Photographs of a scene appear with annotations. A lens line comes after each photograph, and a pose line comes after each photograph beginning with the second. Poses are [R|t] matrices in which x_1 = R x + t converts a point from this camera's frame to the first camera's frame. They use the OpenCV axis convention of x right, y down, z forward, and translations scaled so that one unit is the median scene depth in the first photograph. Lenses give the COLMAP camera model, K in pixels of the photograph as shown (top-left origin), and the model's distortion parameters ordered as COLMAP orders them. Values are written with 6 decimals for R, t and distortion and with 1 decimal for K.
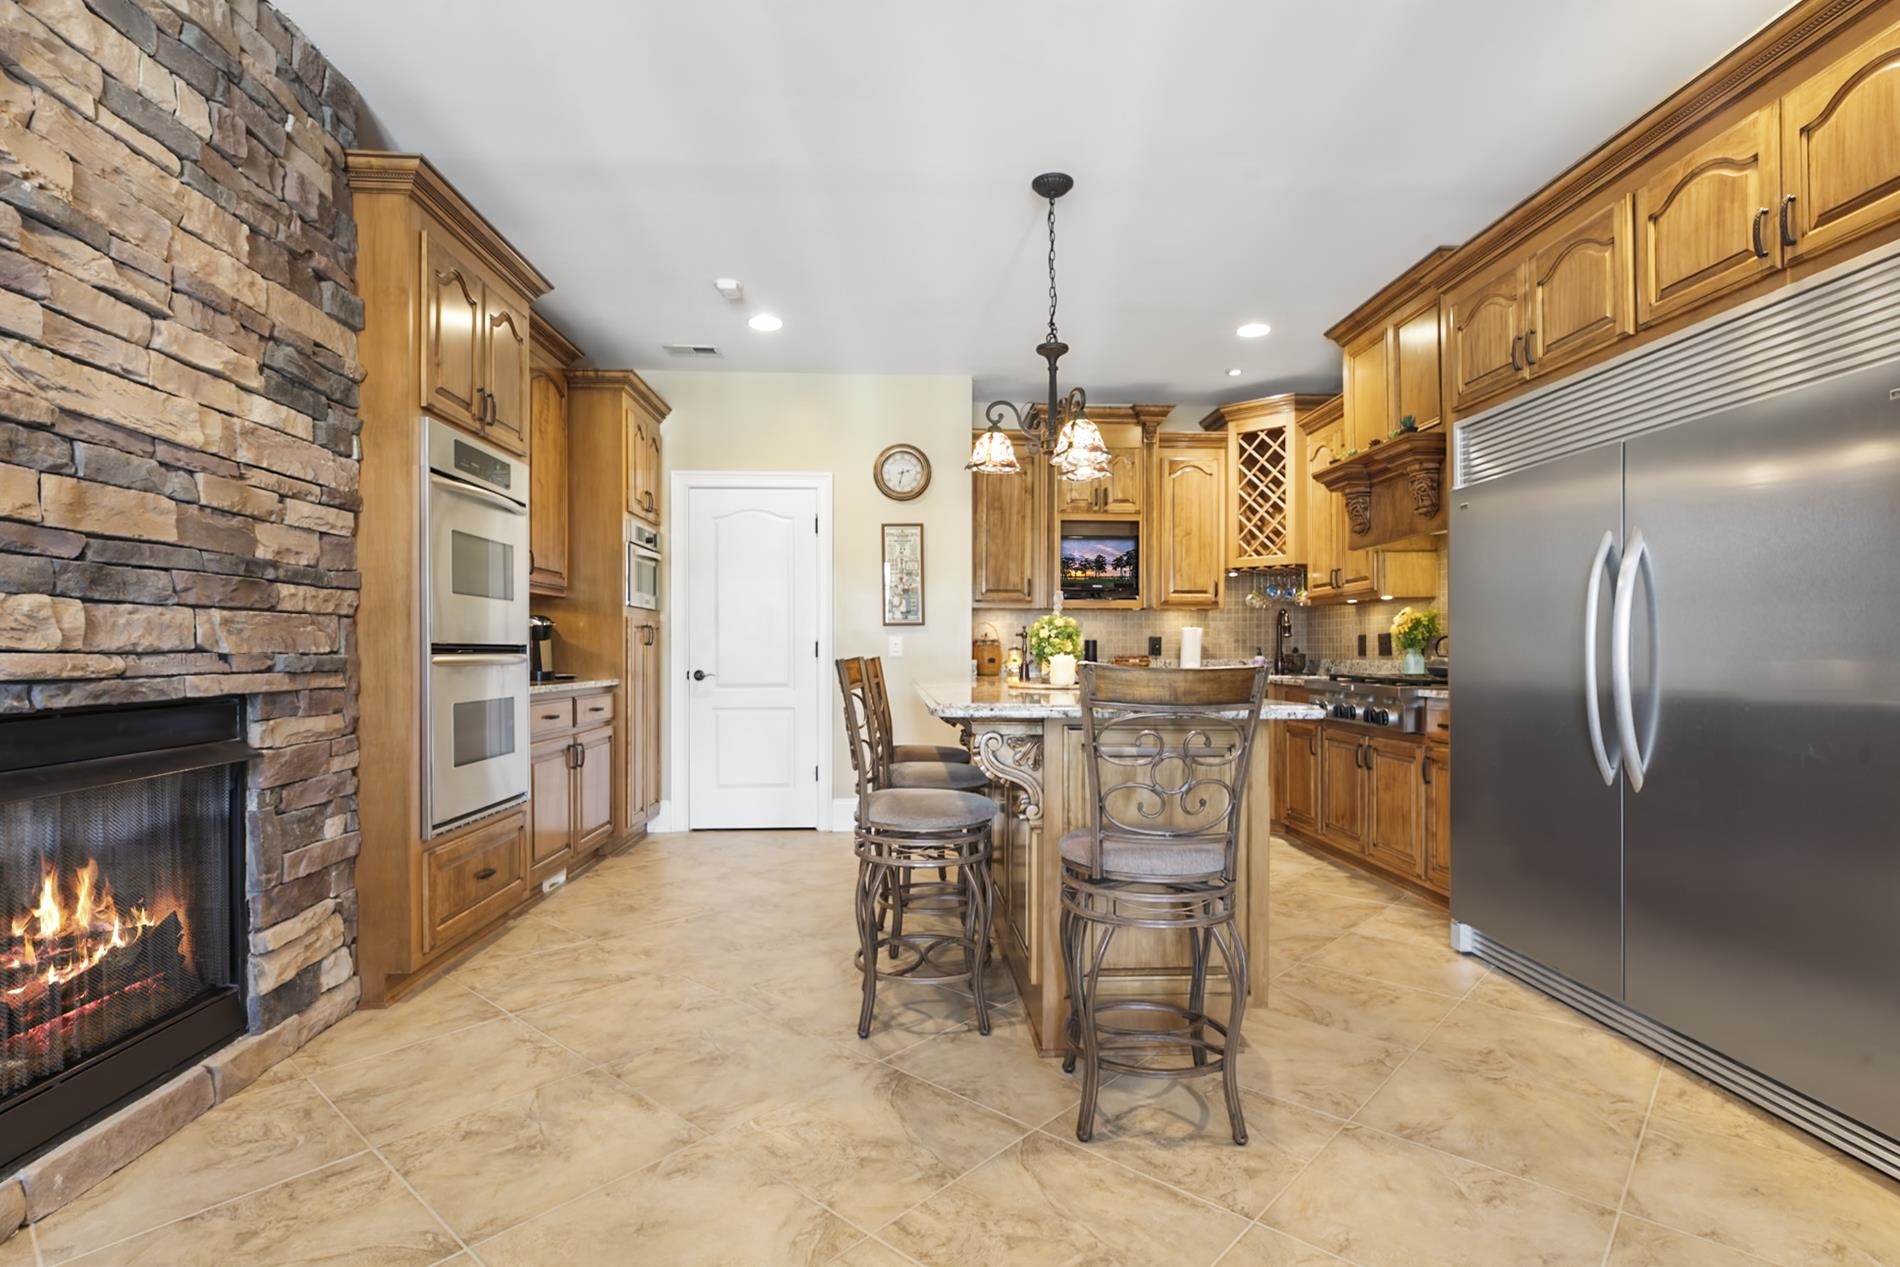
lens RADIAL K [[987.1, 0, 955.9], [0, 987.1, 642.0], [0, 0, 1]] dist [-0.002368, 0.003575]
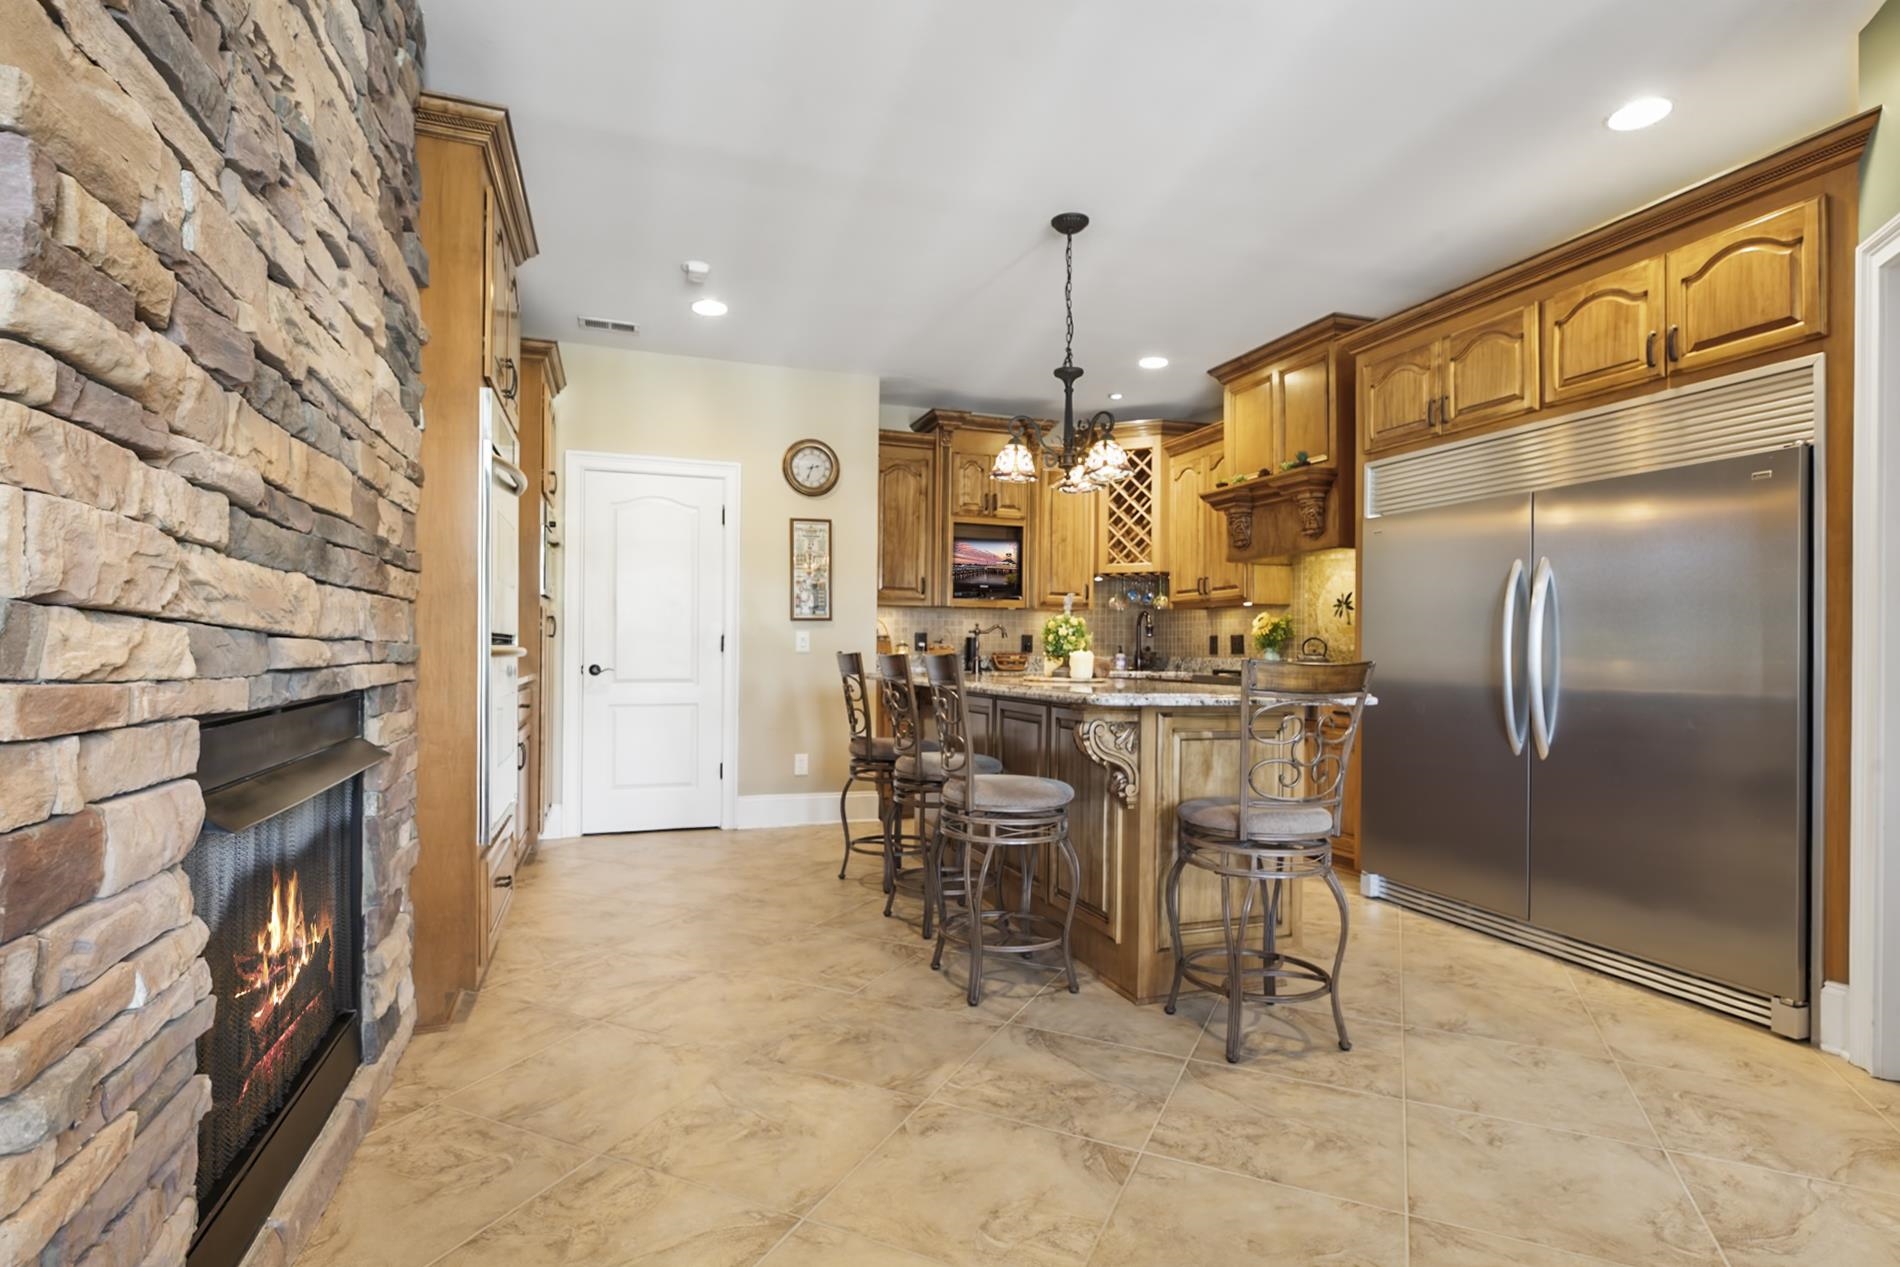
lens RADIAL K [[987.1, 0, 1005.5], [0, 987.1, 640.1], [0, 0, 1]] dist [-0.002368, 0.003575]
pose [[0.952466, 0.012007, 0.304409, -0.365264], [-0.012391, 0.999923, -0.000671, 0.002986], [-0.304393, -0.003133, 0.952541, -0.030429]]
